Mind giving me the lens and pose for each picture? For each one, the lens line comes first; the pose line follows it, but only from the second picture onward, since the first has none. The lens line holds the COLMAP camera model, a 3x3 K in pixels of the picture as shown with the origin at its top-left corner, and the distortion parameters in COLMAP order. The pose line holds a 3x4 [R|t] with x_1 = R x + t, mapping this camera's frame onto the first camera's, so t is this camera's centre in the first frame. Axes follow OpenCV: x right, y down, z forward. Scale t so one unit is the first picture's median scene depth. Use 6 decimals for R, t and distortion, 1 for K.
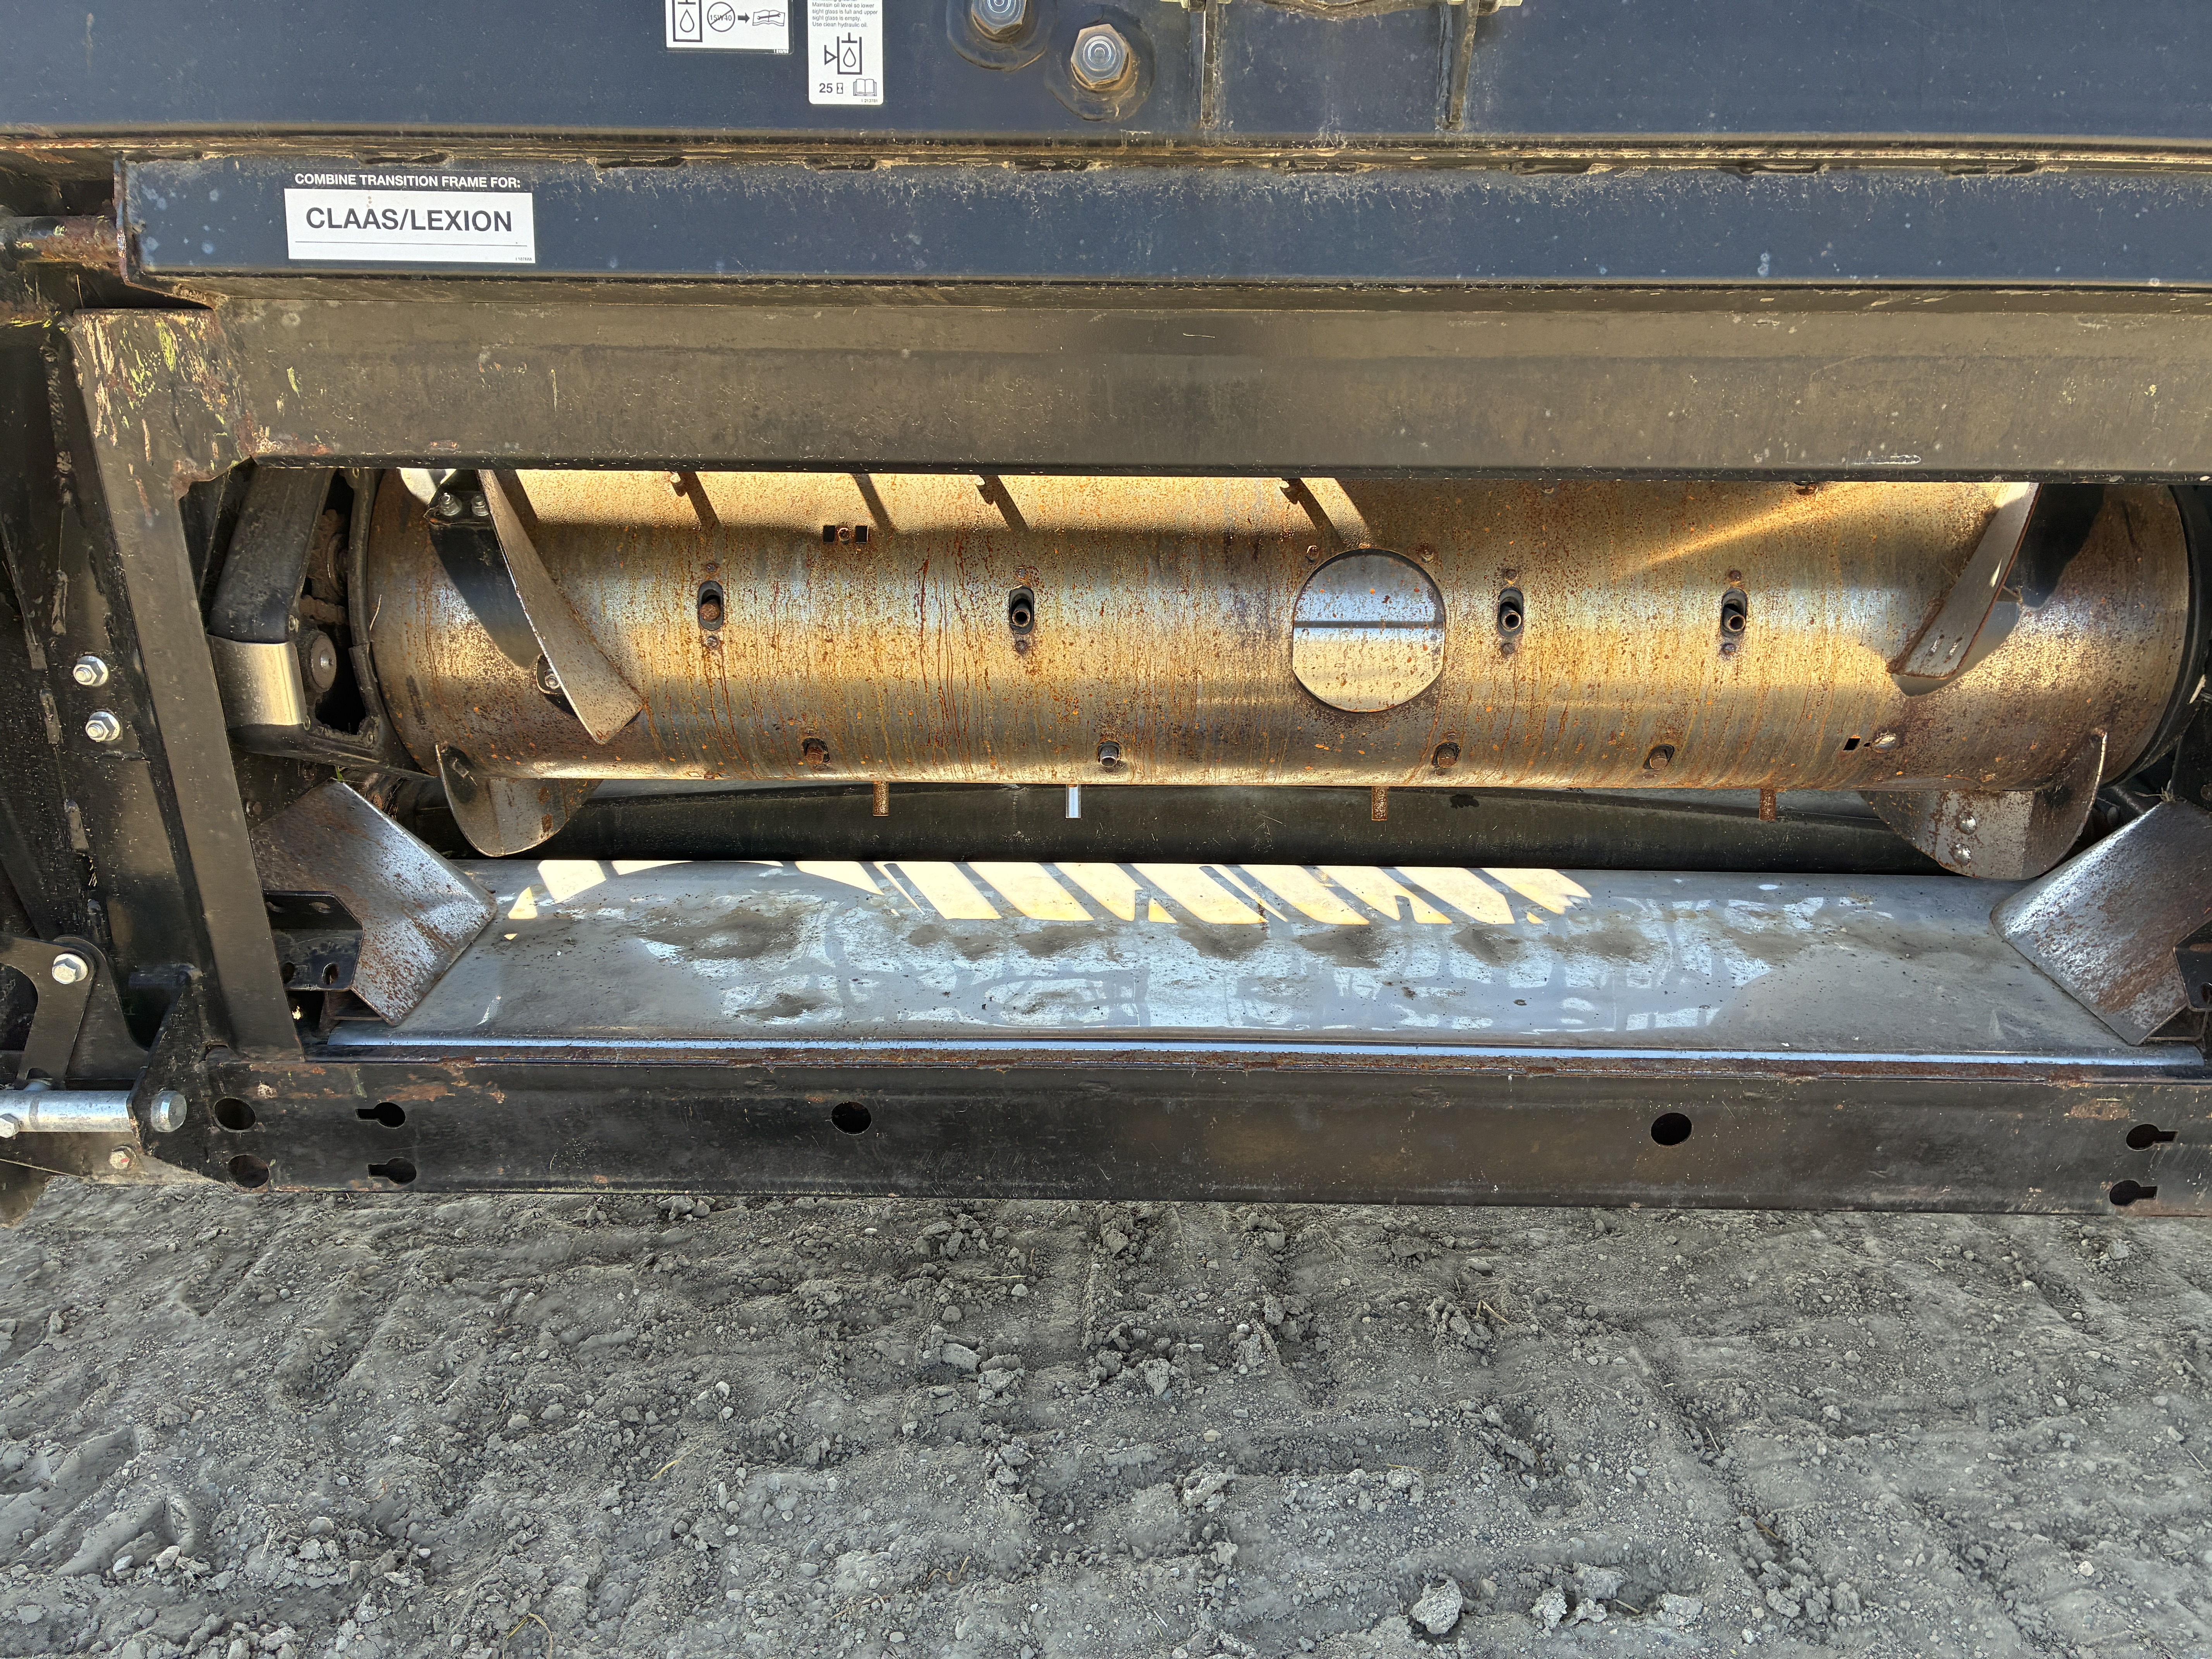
lens RADIAL K [[1679.5, 0, 1113.3], [0, 1679.5, 830.0], [0, 0, 1]] dist [0.047518, -0.050659]
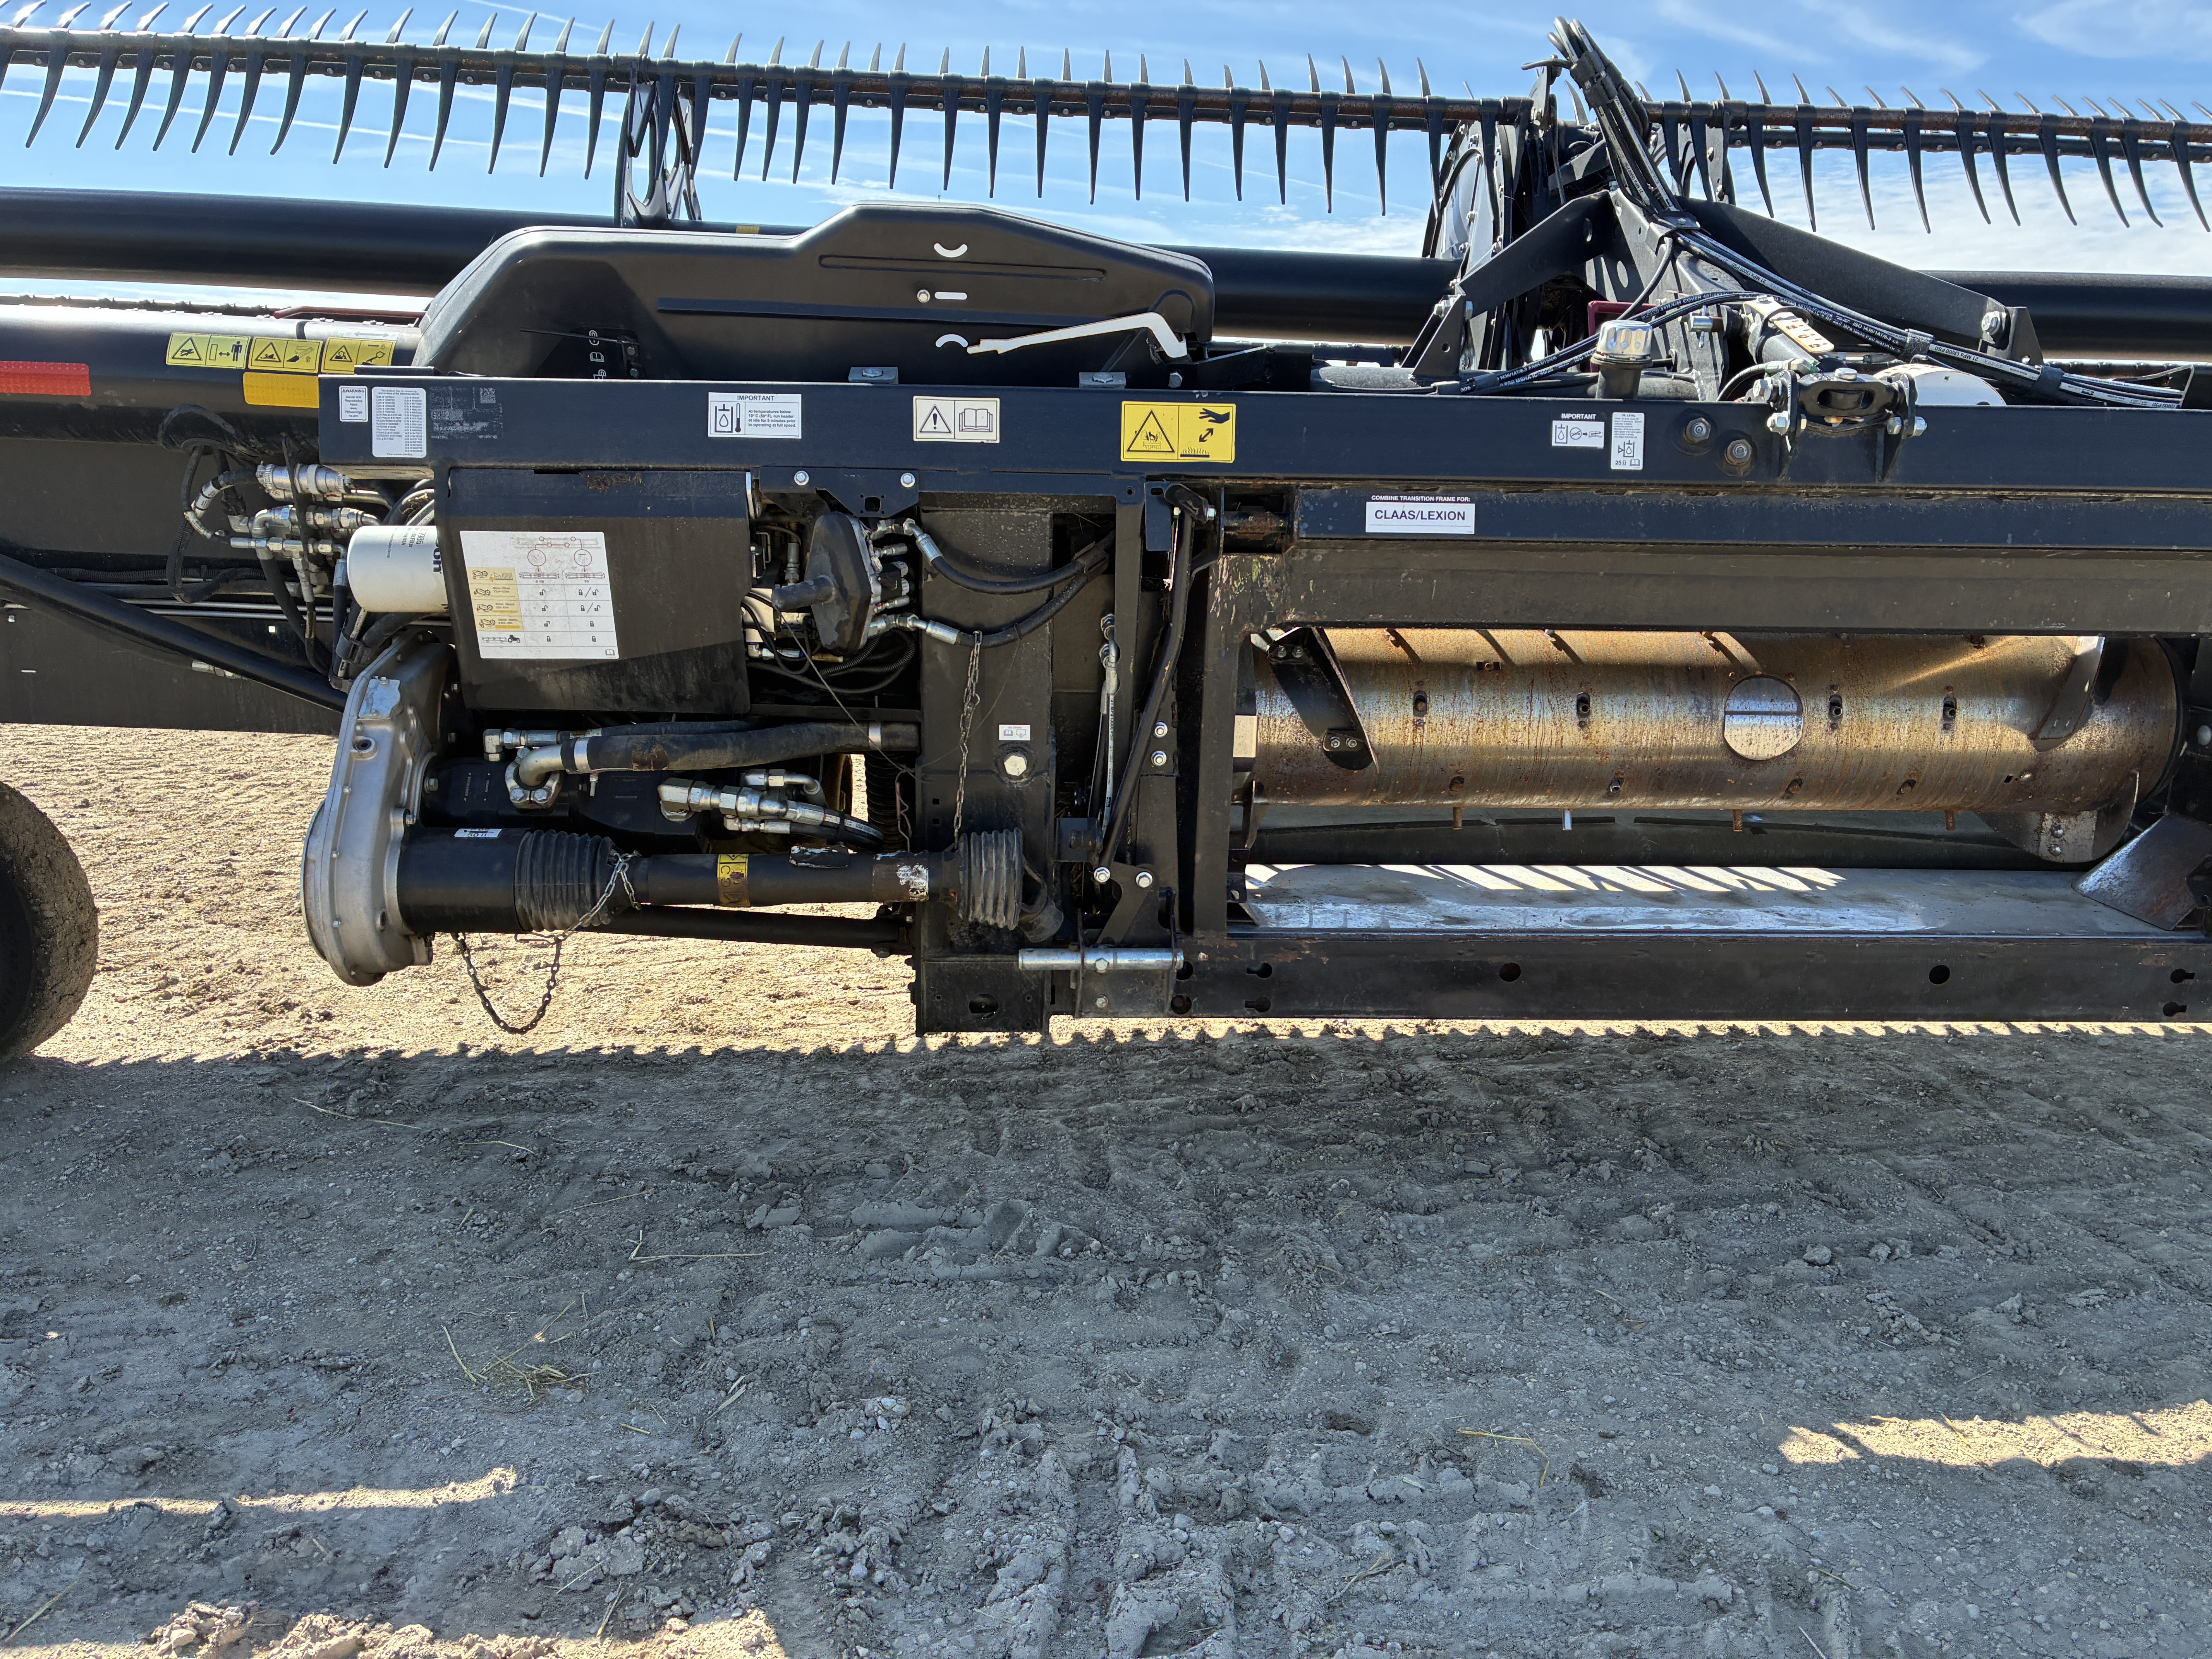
lens RADIAL K [[1679.5, 0, 1100.6], [0, 1679.5, 832.3], [0, 0, 1]] dist [0.047518, -0.050659]
pose [[0.998079, -0.001153, 0.061950, -0.710929], [0.008905, 0.992117, -0.124995, 0.242011], [-0.061317, 0.125307, 0.990221, -0.825387]]
